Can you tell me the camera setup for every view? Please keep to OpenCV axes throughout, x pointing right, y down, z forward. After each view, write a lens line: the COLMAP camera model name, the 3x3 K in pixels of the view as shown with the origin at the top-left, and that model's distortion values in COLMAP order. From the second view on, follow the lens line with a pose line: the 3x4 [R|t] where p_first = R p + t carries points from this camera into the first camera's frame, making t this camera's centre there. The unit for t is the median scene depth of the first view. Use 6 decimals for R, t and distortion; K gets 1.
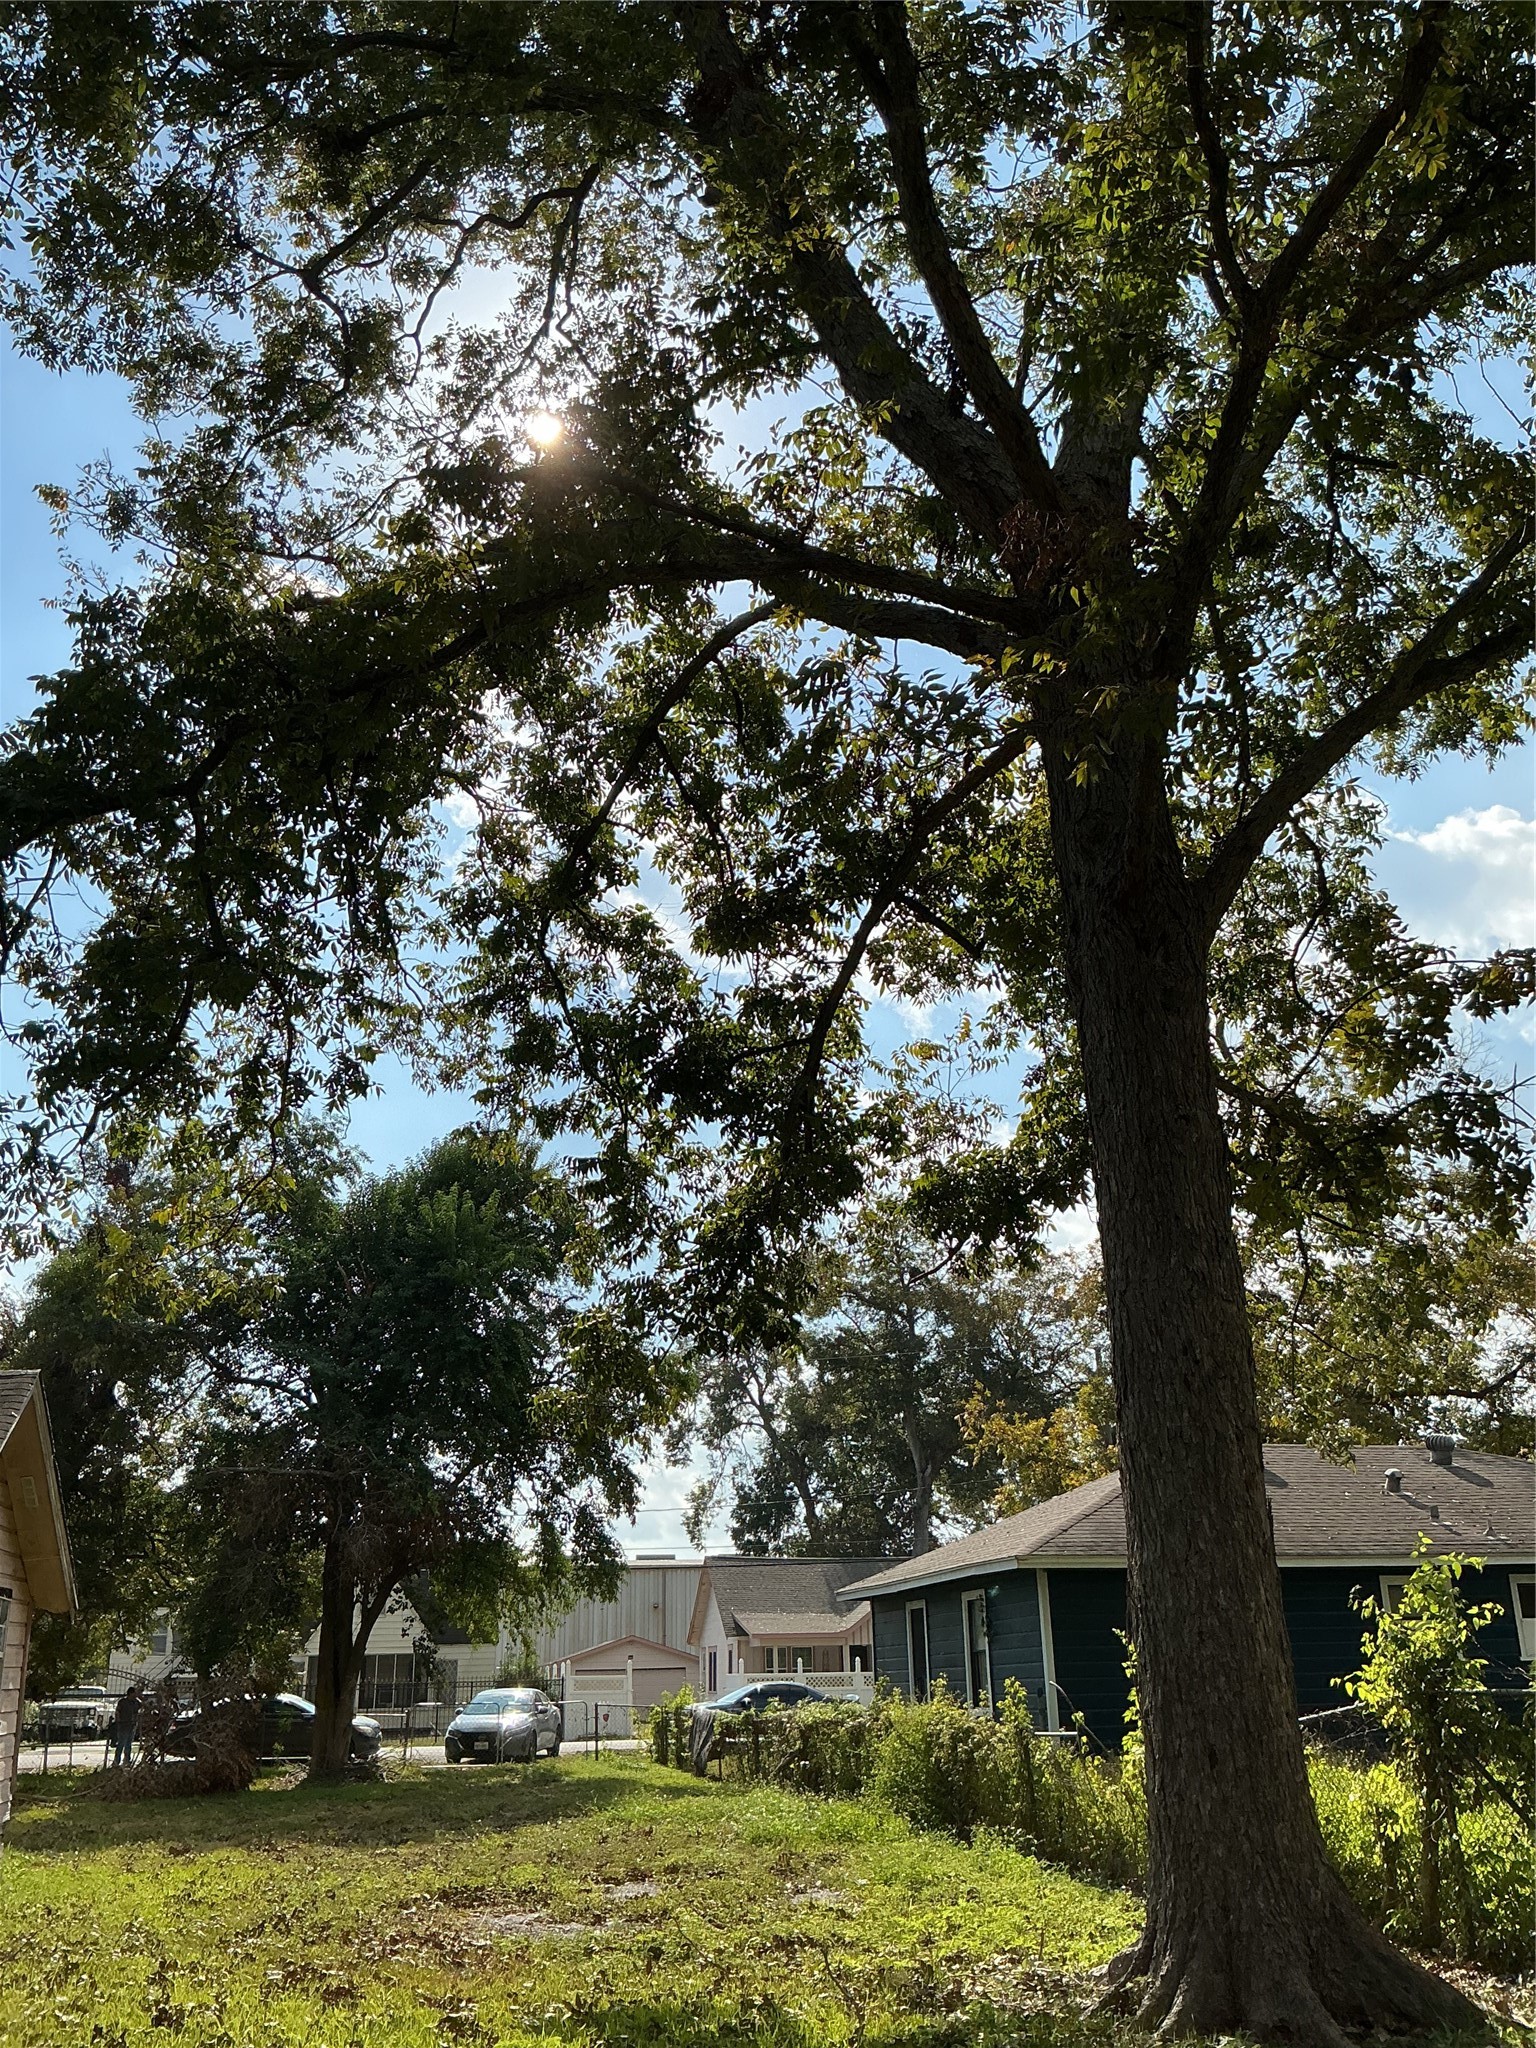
lens RADIAL K [[1675.3, 0, 774.7], [0, 1675.3, 1029.4], [0, 0, 1]] dist [0.118571, -0.274551]
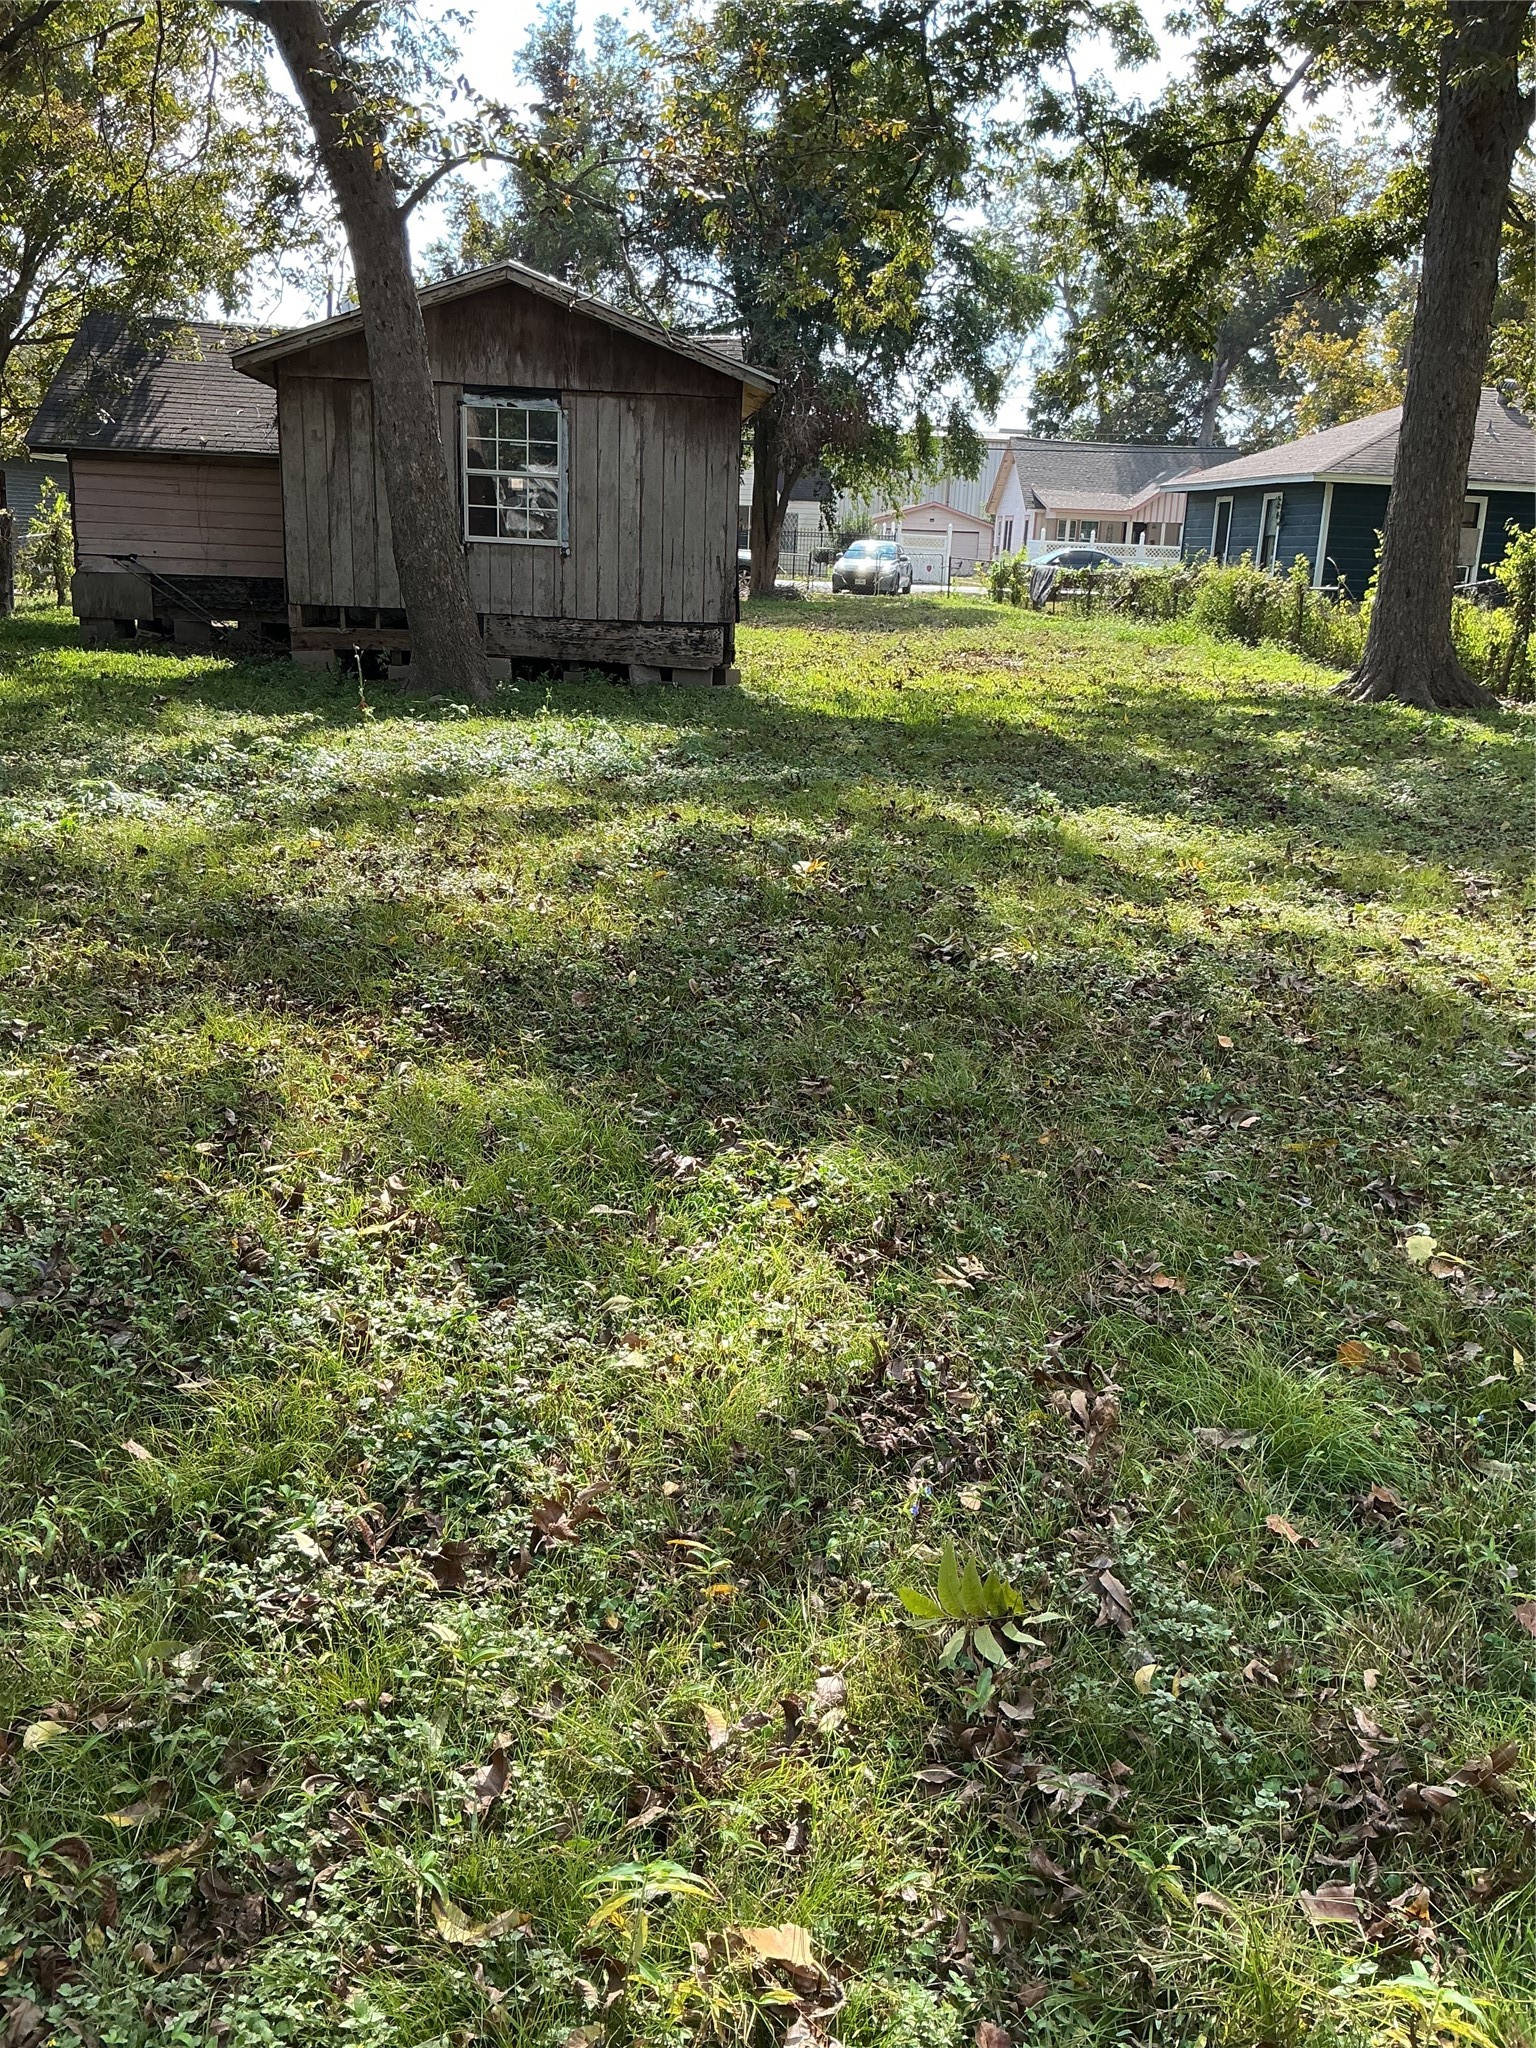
lens RADIAL K [[1675.3, 0, 774.7], [0, 1675.3, 1029.4], [0, 0, 1]] dist [0.118571, -0.274551]
pose [[0.988712, 0.097845, -0.113470, -0.070170], [-0.009387, 0.796287, 0.604847, -0.124547], [0.149536, -0.596954, 0.788217, -0.335650]]
